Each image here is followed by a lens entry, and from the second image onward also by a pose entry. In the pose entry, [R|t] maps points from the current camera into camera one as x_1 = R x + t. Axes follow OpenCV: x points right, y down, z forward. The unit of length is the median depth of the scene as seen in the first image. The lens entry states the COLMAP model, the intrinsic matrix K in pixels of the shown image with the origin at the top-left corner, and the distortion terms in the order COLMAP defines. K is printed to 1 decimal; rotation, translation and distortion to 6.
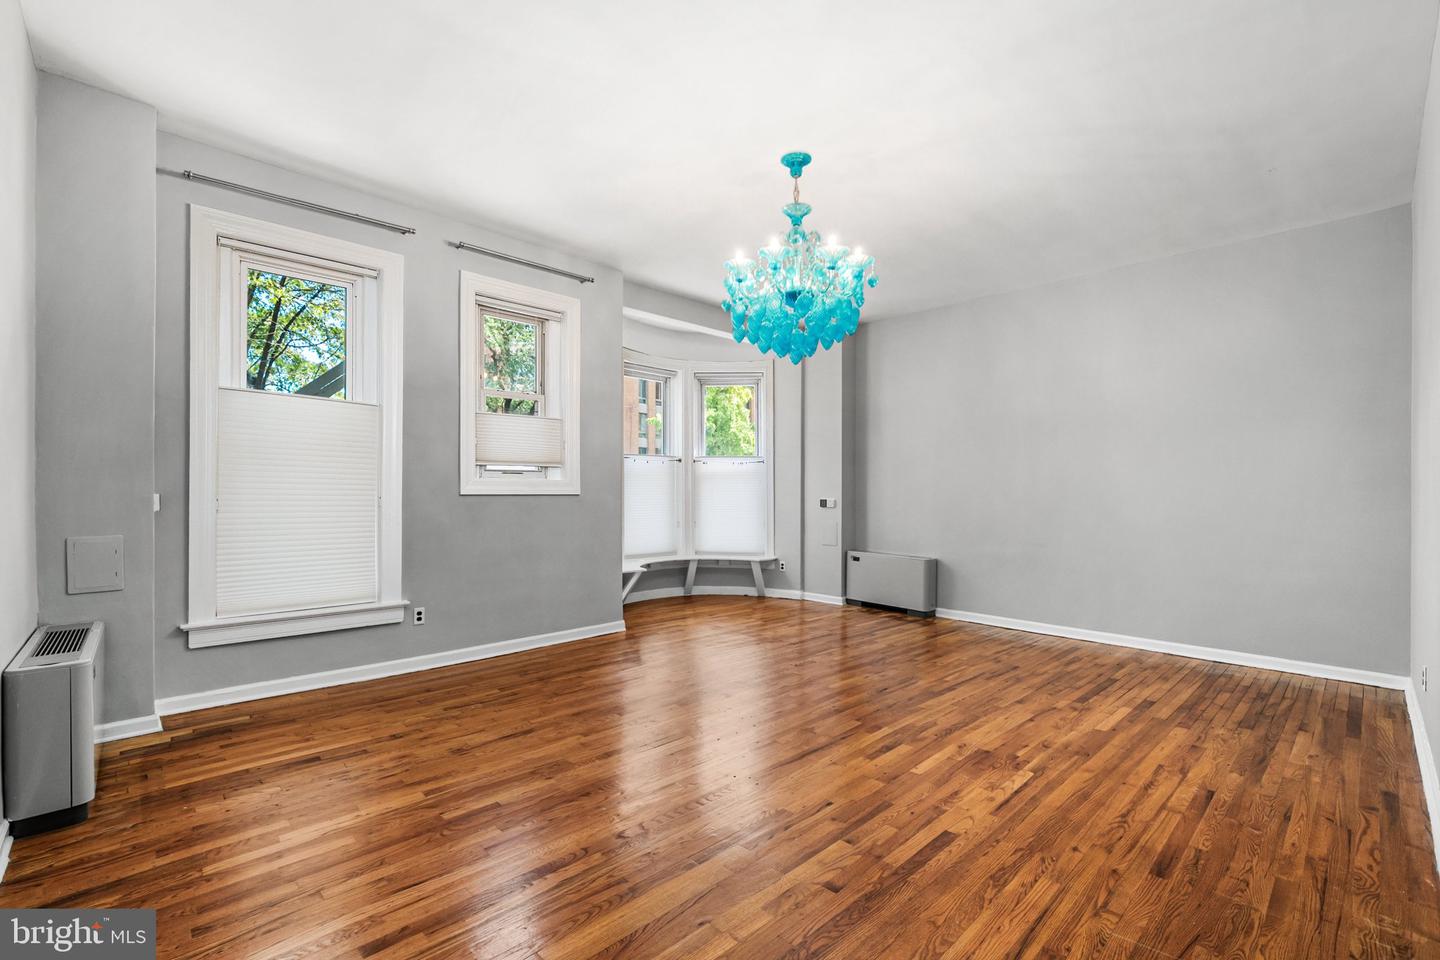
lens RADIAL K [[608.2, 0, 716.8], [0, 608.2, 491.0], [0, 0, 1]] dist [0.004341, 0.000139]
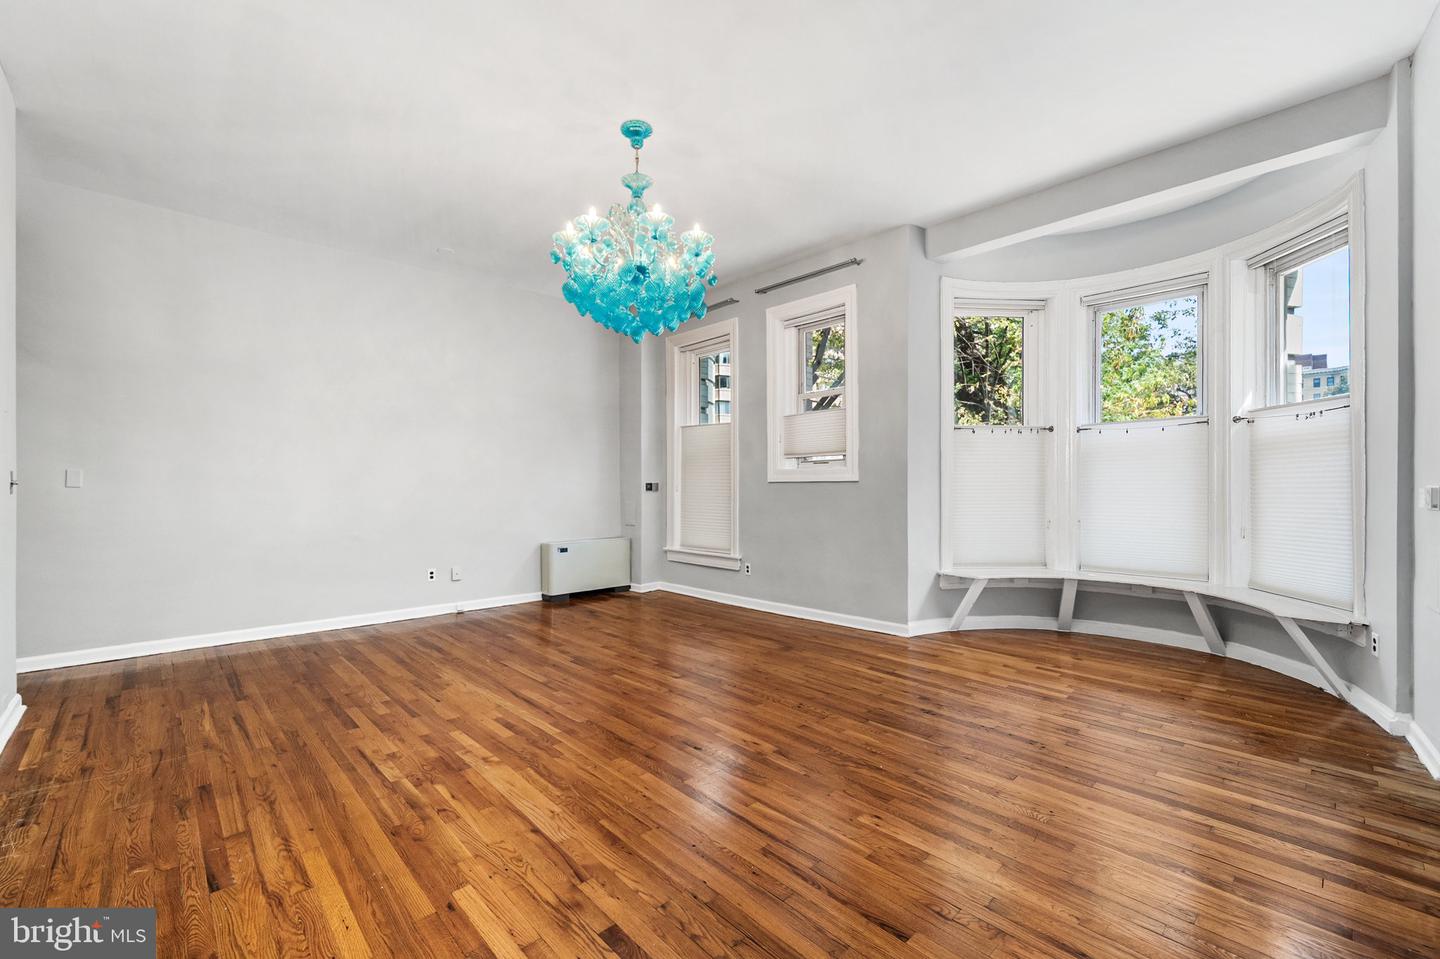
lens RADIAL K [[589.4, 0, 716.7], [0, 589.4, 482.7], [0, 0, 1]] dist [-0.000467, 0.000092]
pose [[0.020874, -0.009614, -0.999736, 1.172826], [0.008142, 0.999922, -0.009445, 0.025095], [0.999749, -0.007943, 0.020951, 1.220809]]
